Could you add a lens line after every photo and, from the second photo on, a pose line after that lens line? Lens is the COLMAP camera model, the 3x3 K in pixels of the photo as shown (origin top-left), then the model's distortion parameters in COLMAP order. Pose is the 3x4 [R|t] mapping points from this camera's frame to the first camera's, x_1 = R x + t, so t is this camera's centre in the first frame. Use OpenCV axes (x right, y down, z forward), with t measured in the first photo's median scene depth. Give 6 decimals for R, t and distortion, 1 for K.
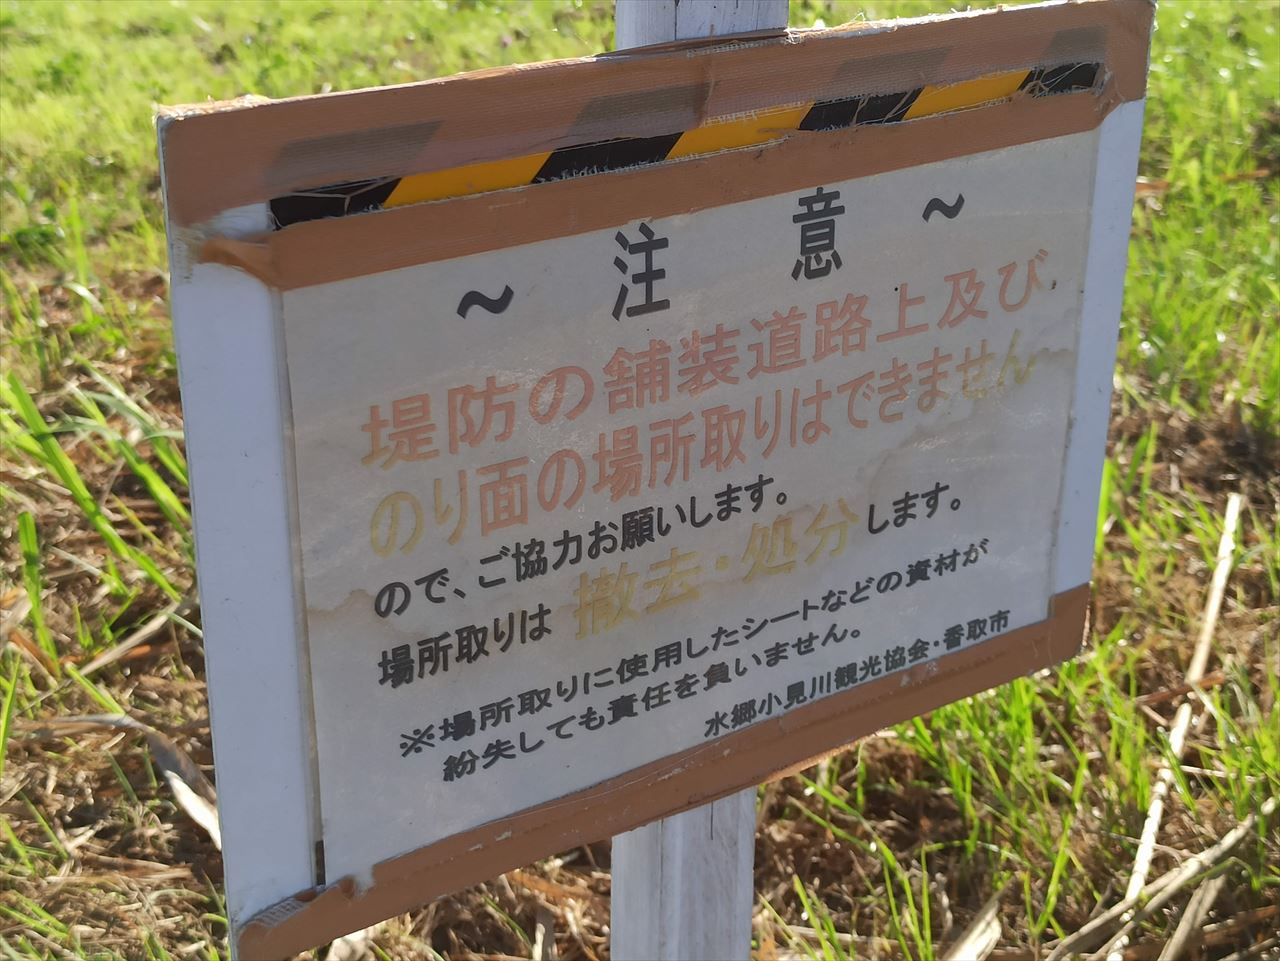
lens RADIAL K [[1960.4, 0, 639.4], [0, 1960.4, 481.0], [0, 0, 1]] dist [0.028581, 0.000000]
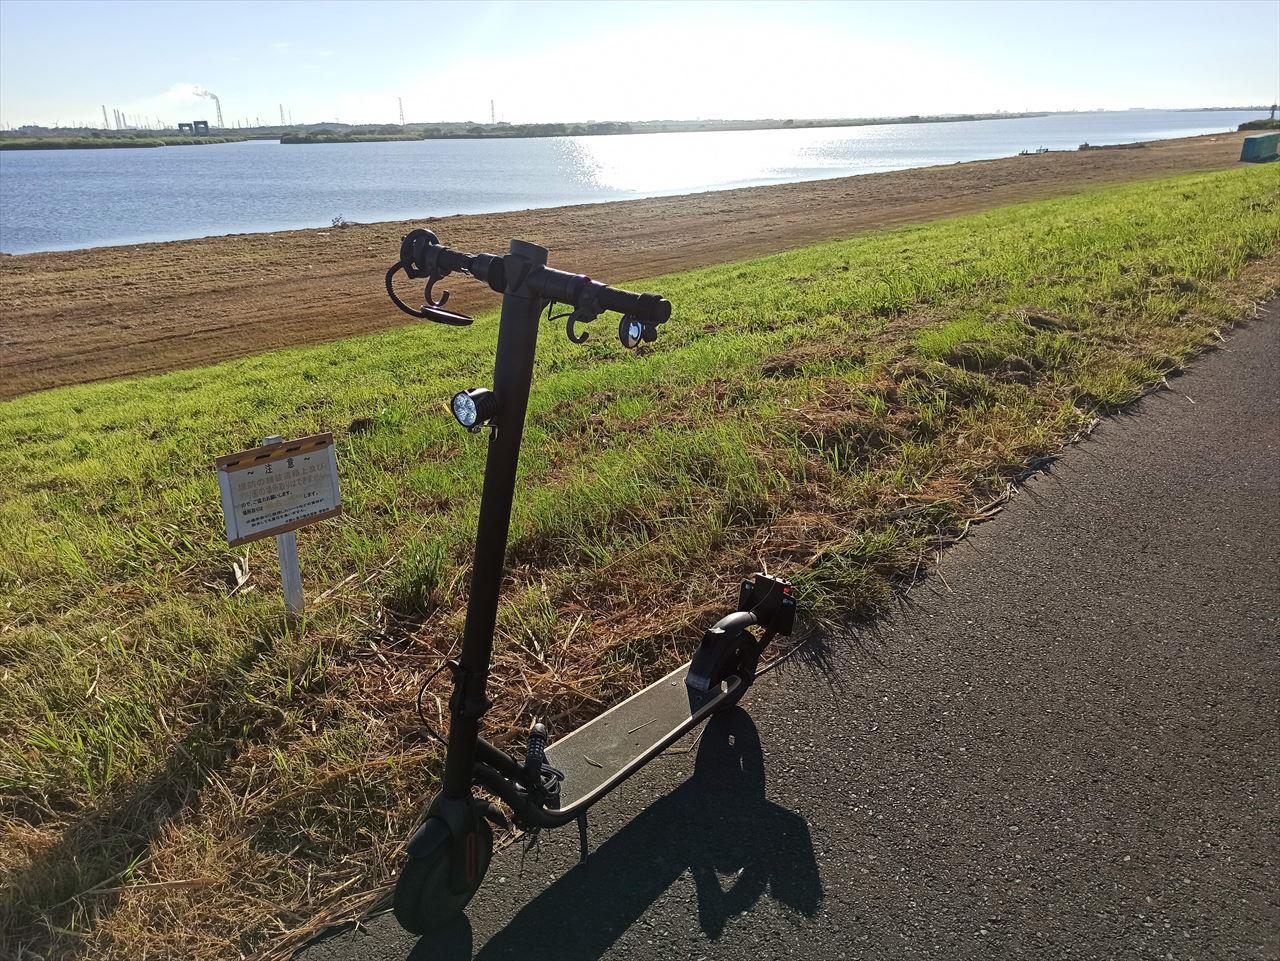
lens RADIAL K [[945.5, 0, 644.0], [0, 945.5, 480.6], [0, 0, 1]] dist [0.029703, -0.009231]
pose [[0.953954, -0.112666, 0.277989, 0.407375], [0.146616, 0.983662, -0.104464, 0.630387], [-0.261678, 0.140411, 0.954887, -3.483123]]
